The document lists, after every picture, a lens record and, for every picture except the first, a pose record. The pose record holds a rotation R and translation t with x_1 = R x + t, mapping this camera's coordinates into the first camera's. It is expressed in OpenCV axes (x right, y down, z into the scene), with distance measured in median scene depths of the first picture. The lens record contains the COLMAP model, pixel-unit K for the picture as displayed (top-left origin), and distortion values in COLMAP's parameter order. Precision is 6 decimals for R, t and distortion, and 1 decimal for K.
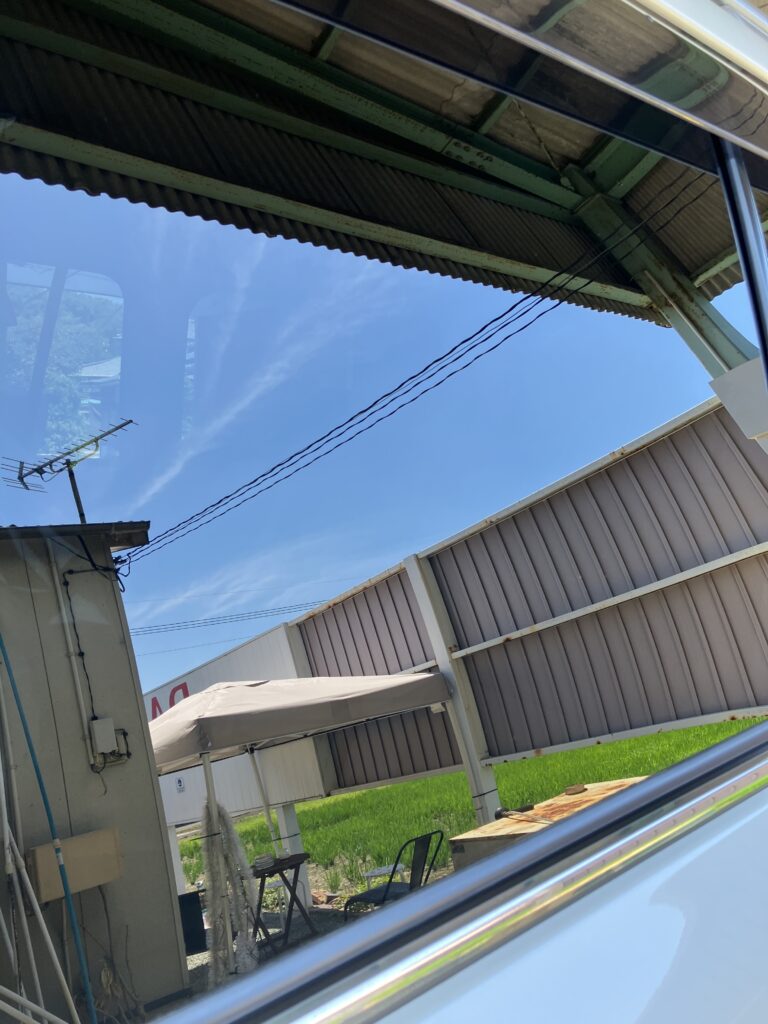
lens RADIAL K [[835.2, 0, 384.3], [0, 835.2, 509.3], [0, 0, 1]] dist [0.061474, -0.002198]
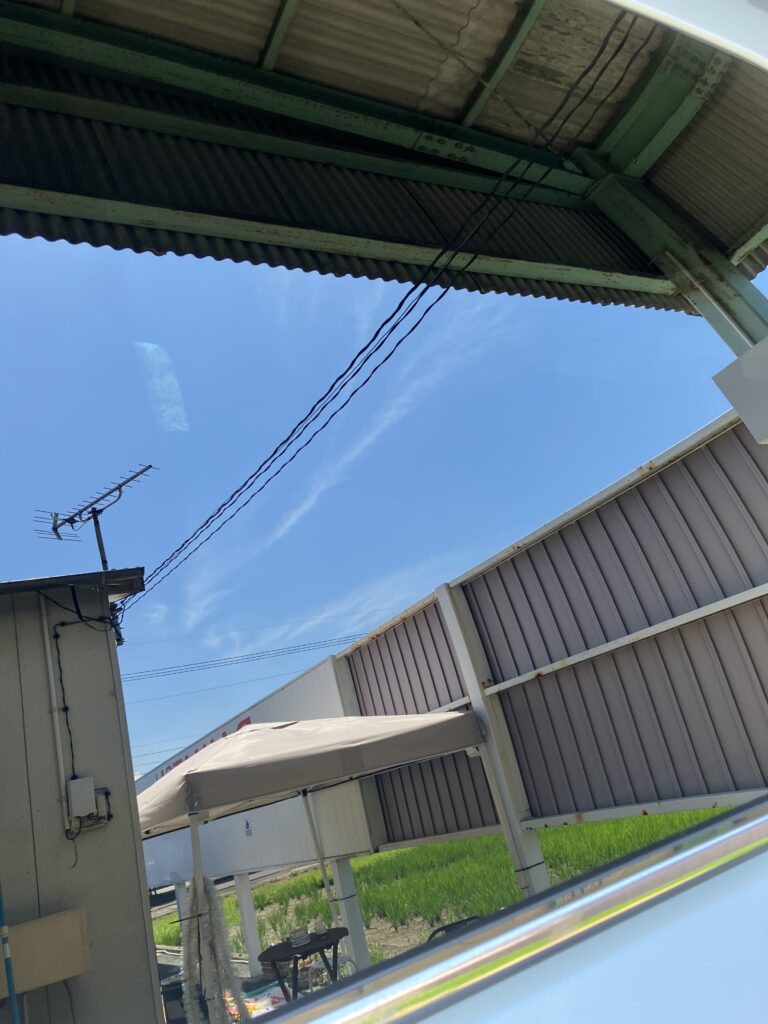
lens RADIAL K [[762.0, 0, 384.1], [0, 762.0, 518.7], [0, 0, 1]] dist [0.182916, -0.254156]
pose [[0.981756, -0.060642, -0.180215, 0.142271], [0.058201, 0.998128, -0.018807, -0.008056], [0.181018, 0.007975, 0.983447, 0.140039]]
